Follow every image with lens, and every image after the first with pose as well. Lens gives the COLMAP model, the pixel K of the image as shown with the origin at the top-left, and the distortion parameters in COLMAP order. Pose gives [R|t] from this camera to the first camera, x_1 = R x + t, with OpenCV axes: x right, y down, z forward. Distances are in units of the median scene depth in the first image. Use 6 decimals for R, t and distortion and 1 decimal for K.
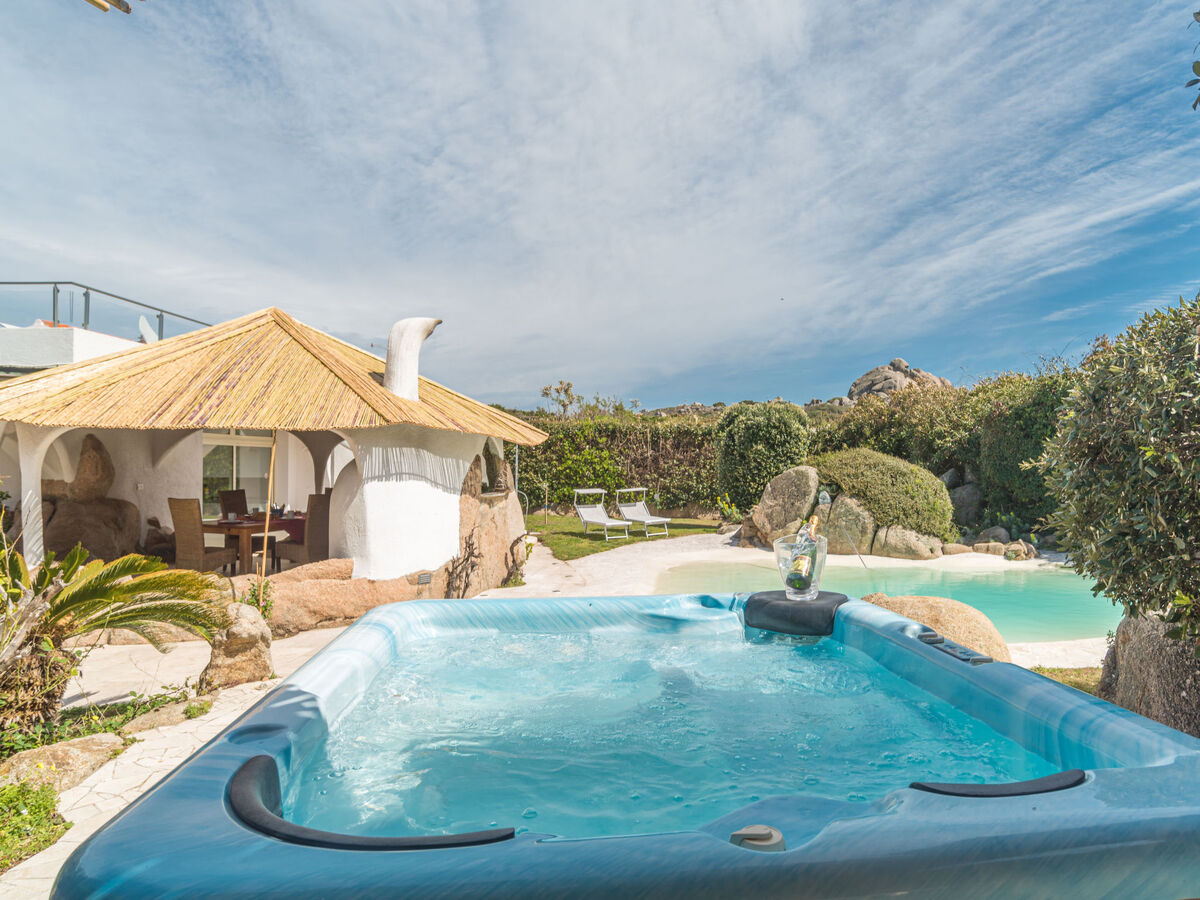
lens RADIAL K [[742.5, 0, 600.0], [0, 742.5, 450.0], [0, 0, 1]] dist [-0.209401, 0.107524]
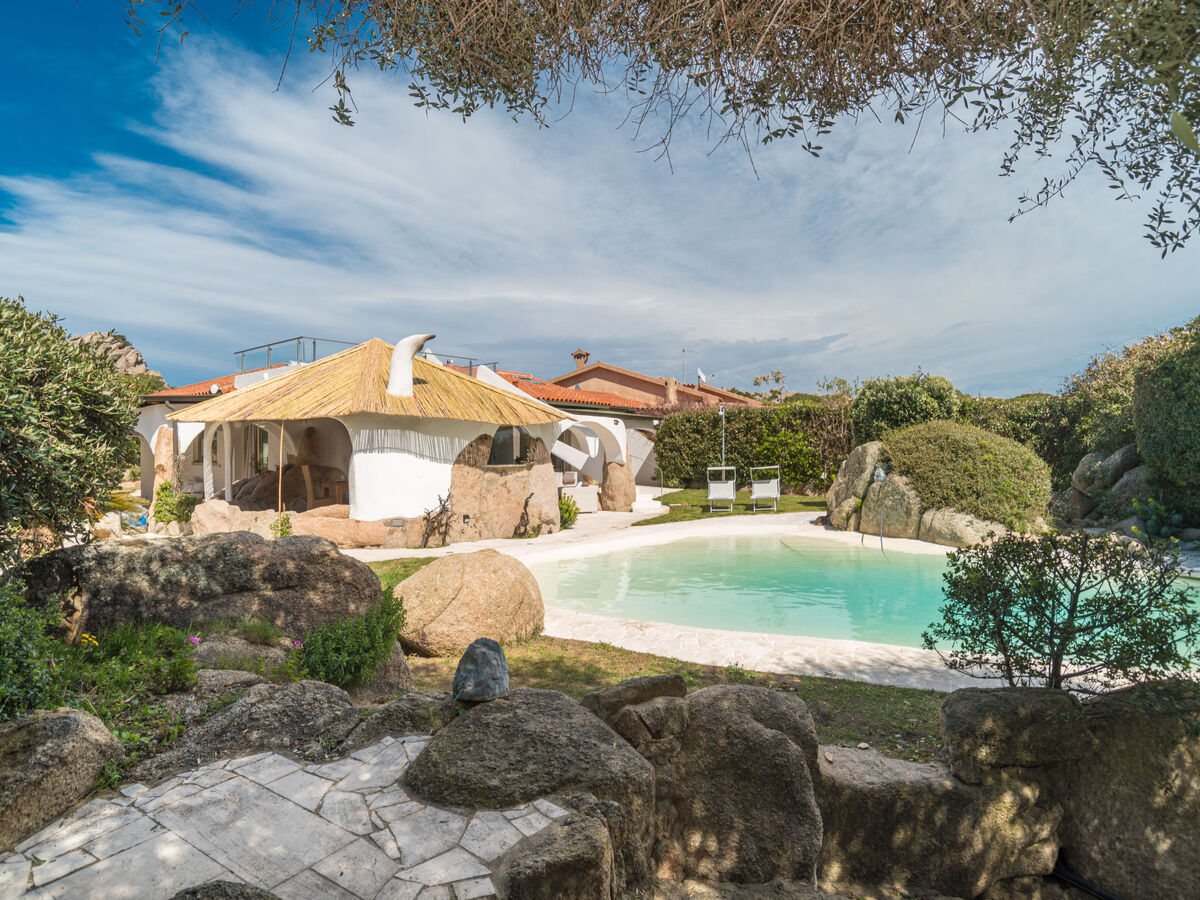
lens RADIAL K [[682.9, 0, 600.0], [0, 682.9, 450.0], [0, 0, 1]] dist [-0.091411, 0.052936]
pose [[0.829715, -0.008640, -0.558120, 0.506044], [0.017227, 0.999800, 0.010133, 0.018737], [0.557921, -0.018022, 0.829698, 0.084598]]
